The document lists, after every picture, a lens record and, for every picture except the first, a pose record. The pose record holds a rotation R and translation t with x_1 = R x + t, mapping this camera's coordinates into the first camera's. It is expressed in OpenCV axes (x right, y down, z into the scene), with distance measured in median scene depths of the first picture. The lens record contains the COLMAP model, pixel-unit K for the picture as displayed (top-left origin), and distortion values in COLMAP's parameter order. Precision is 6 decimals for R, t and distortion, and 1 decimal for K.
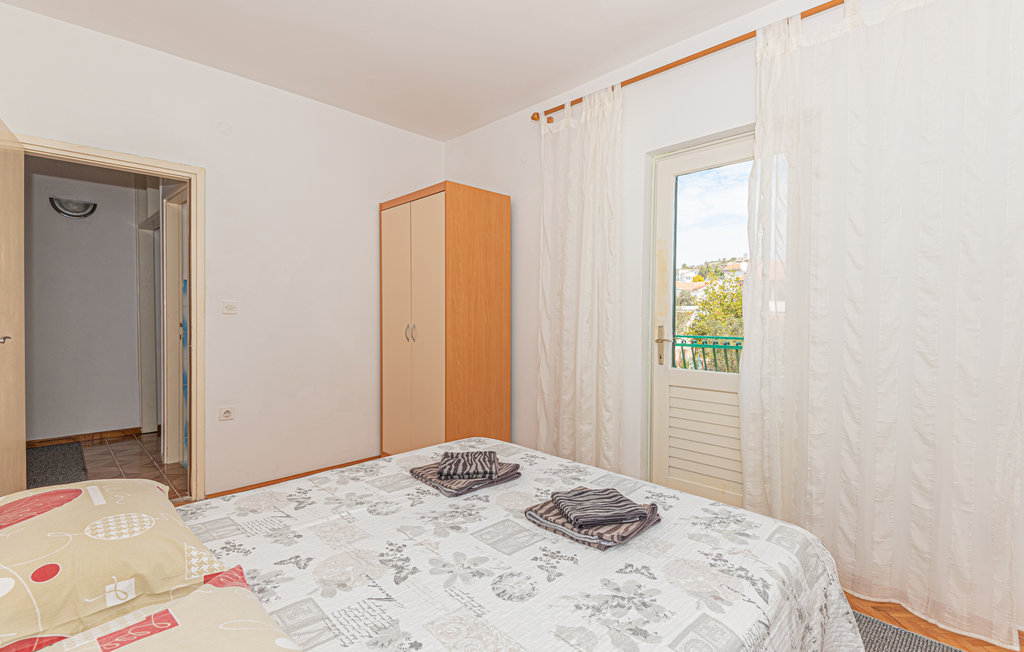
lens RADIAL K [[470.1, 0, 514.6], [0, 470.1, 324.9], [0, 0, 1]] dist [0.009182, -0.000315]
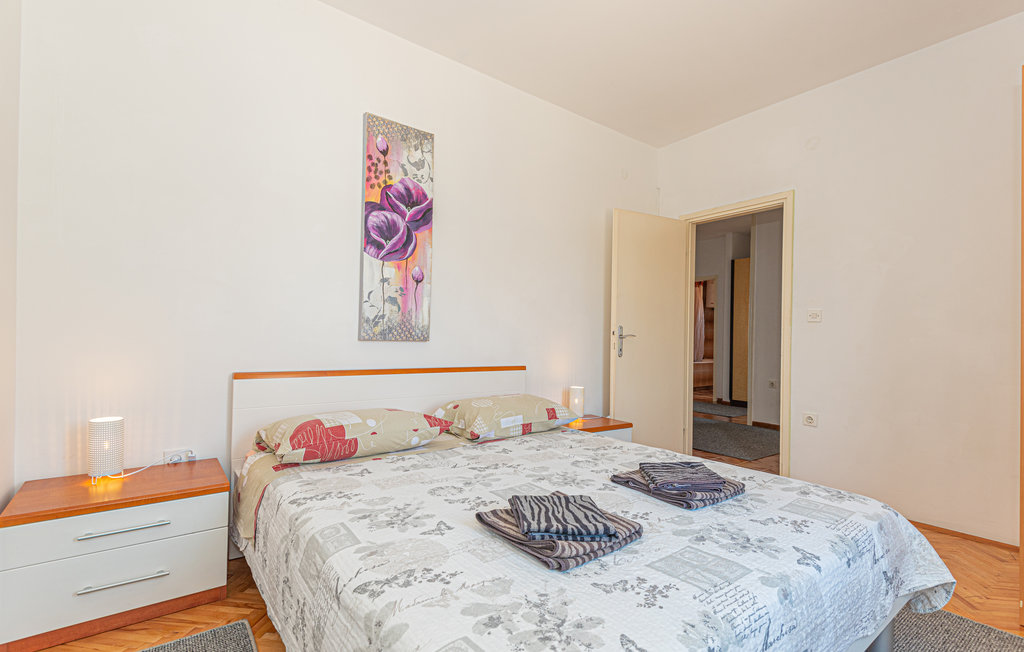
lens RADIAL K [[470.1, 0, 514.6], [0, 470.1, 324.9], [0, 0, 1]] dist [0.009182, -0.000315]
pose [[-0.120268, -0.030986, -0.992258, 1.093703], [-0.040219, 0.998844, -0.026317, 0.080938], [0.991926, 0.036742, -0.121375, 1.091768]]
